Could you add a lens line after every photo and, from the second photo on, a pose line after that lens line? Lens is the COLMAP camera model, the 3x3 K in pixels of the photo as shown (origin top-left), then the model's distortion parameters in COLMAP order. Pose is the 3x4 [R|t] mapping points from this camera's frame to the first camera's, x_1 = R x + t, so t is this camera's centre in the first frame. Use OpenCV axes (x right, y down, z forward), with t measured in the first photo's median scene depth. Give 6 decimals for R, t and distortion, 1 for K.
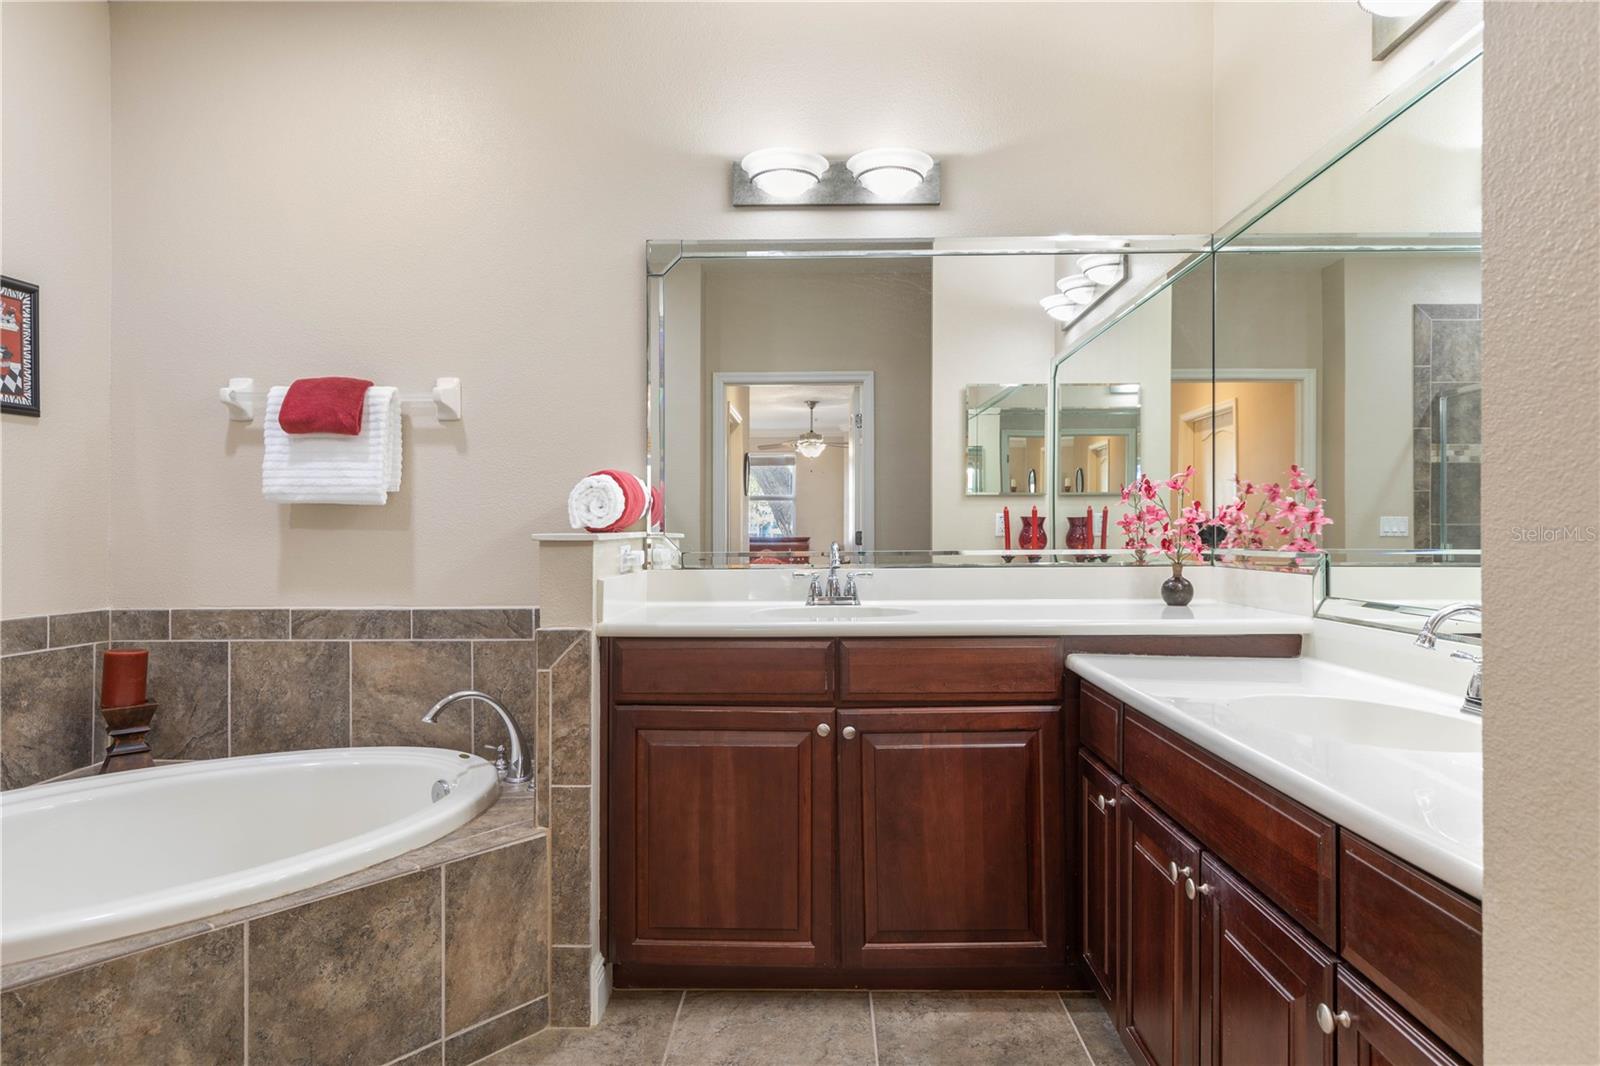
lens RADIAL K [[897.4, 0, 800.3], [0, 897.4, 537.4], [0, 0, 1]] dist [0.006481, -0.002341]
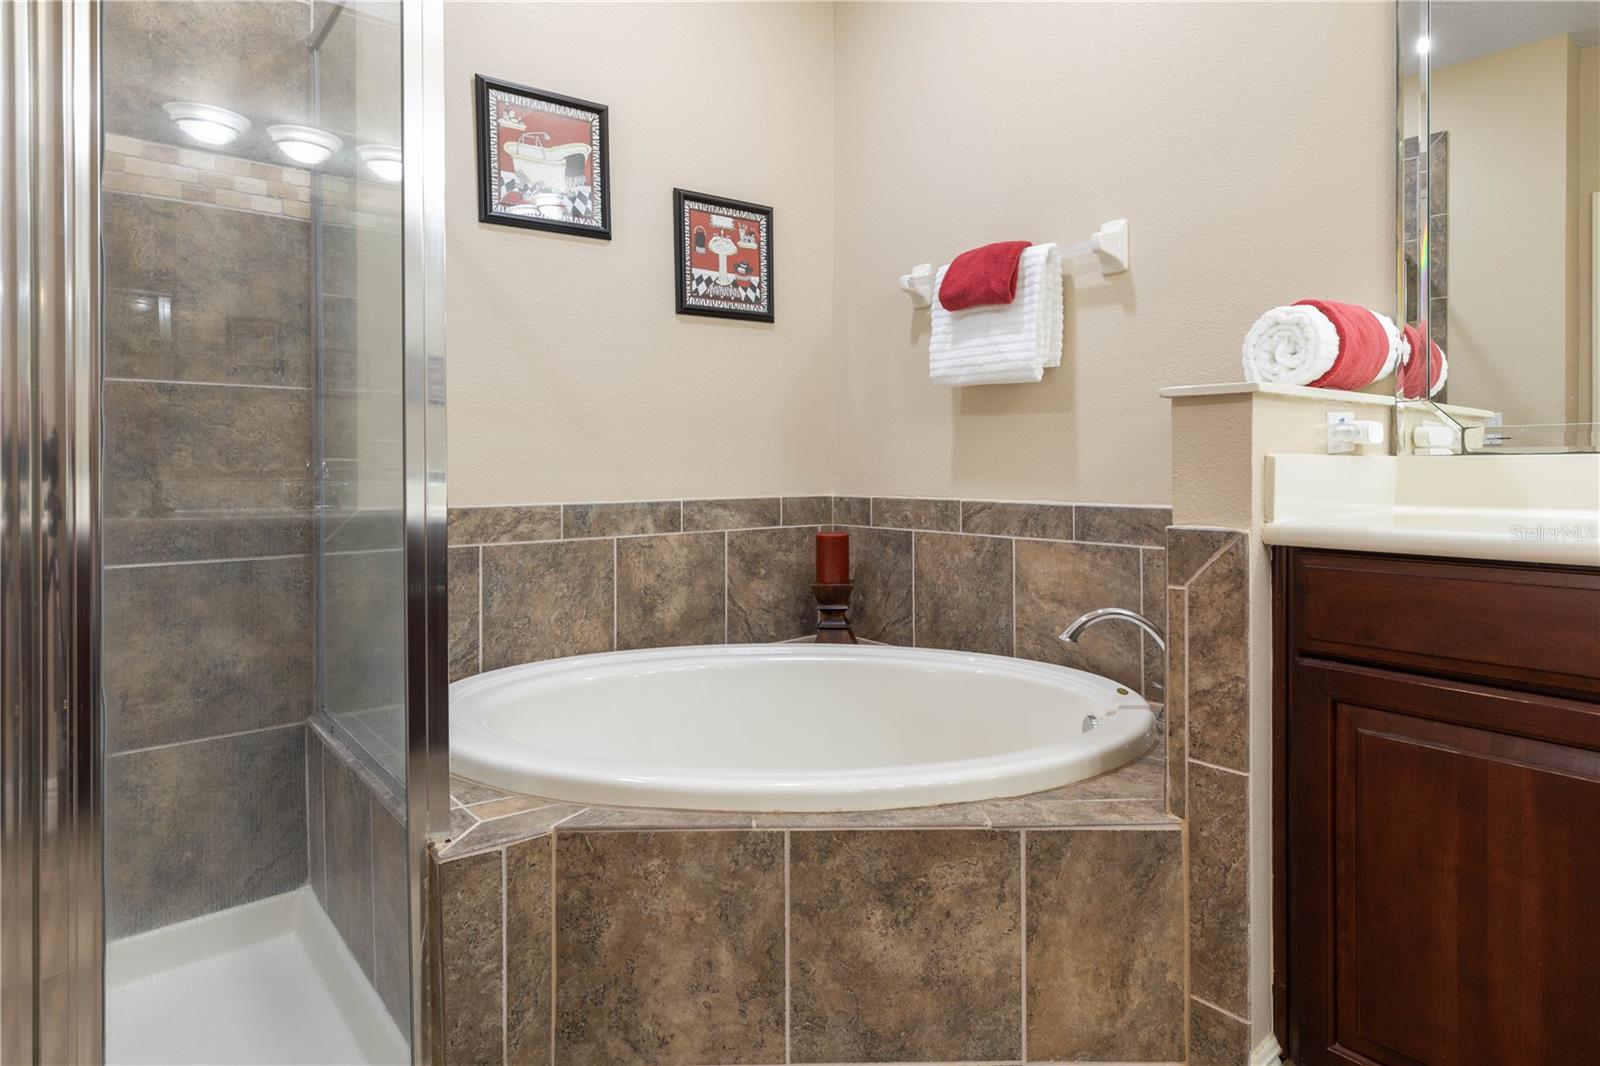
lens RADIAL K [[897.4, 0, 798.7], [0, 897.4, 463.0], [0, 0, 1]] dist [0.006481, -0.002341]
pose [[0.664807, 0.002236, -0.747011, 0.032195], [-0.001561, 0.999997, 0.001604, 0.050816], [0.747013, 0.000099, 0.664809, 0.318246]]
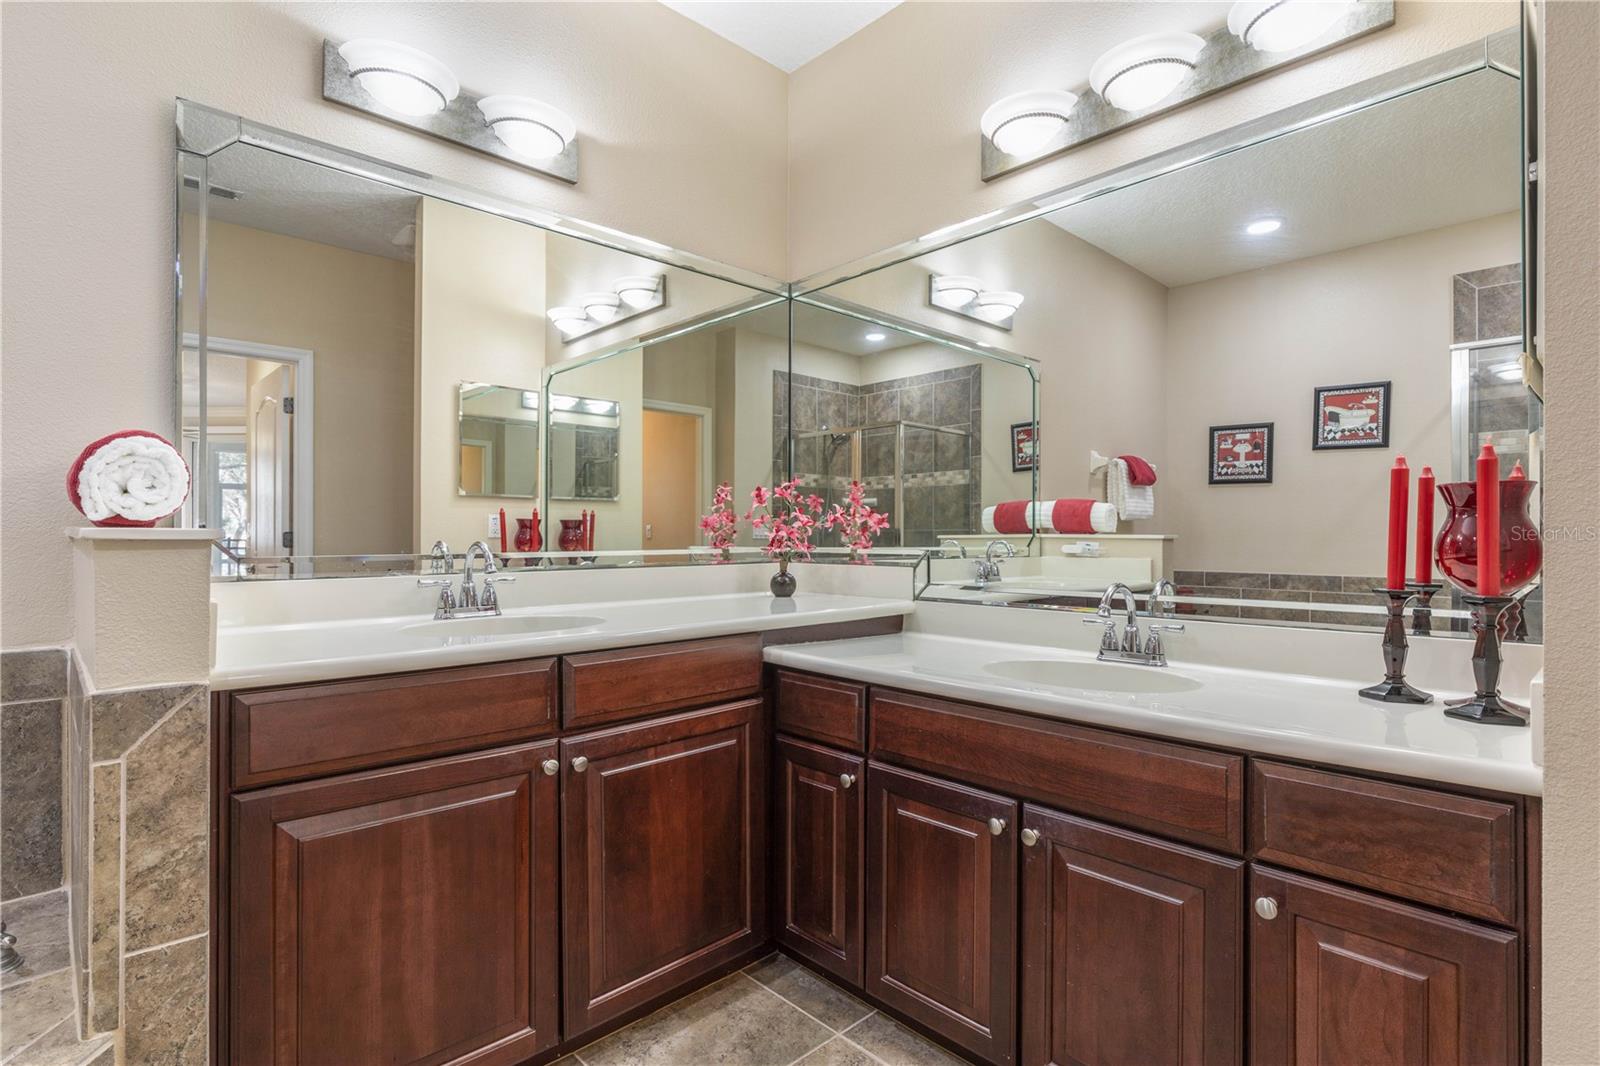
lens RADIAL K [[776.9, 0, 801.5], [0, 776.9, 541.8], [0, 0, 1]] dist [-0.005080, 0.000373]
pose [[0.708124, -0.000706, 0.706087, -0.308686], [-0.000064, 0.999999, 0.001064, 0.004440], [-0.706088, -0.000799, 0.708124, 0.316430]]
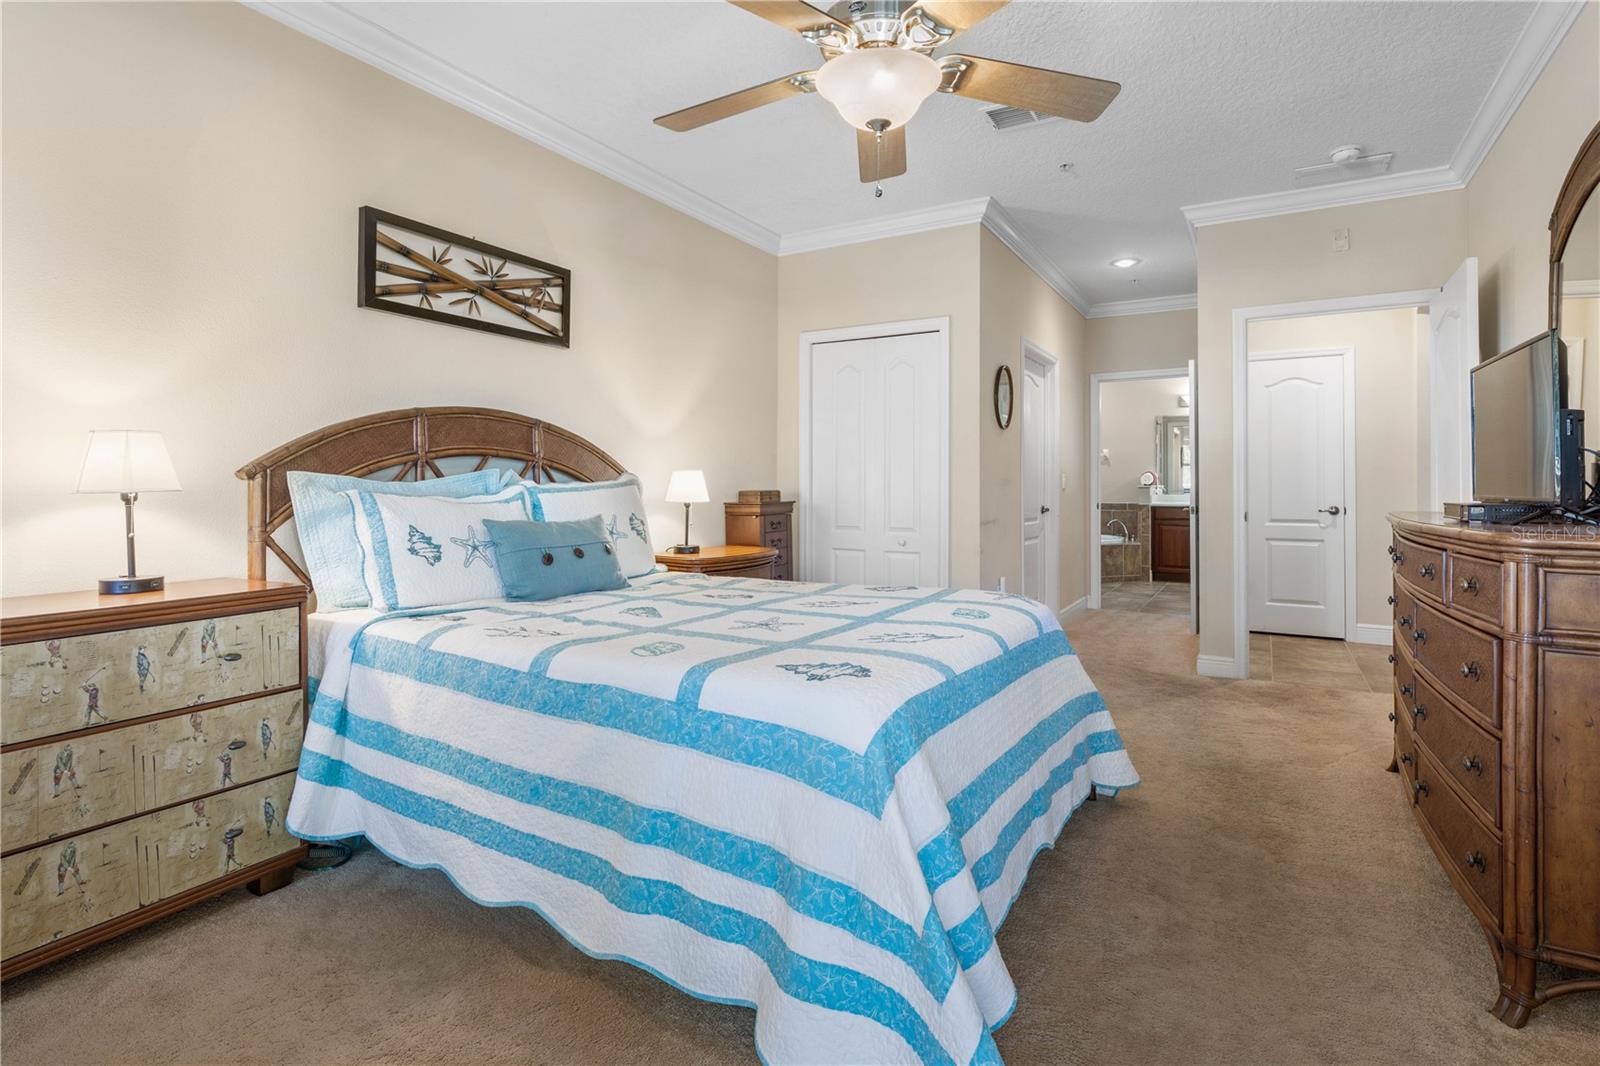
lens RADIAL K [[756.0, 0, 804.9], [0, 756.0, 492.5], [0, 0, 1]] dist [-0.001847, 0.001120]
pose [[0.867133, 0.003951, -0.498062, 0.197336], [-0.001813, 0.999987, 0.004775, 0.017868], [0.498074, -0.003238, 0.867129, -3.566853]]
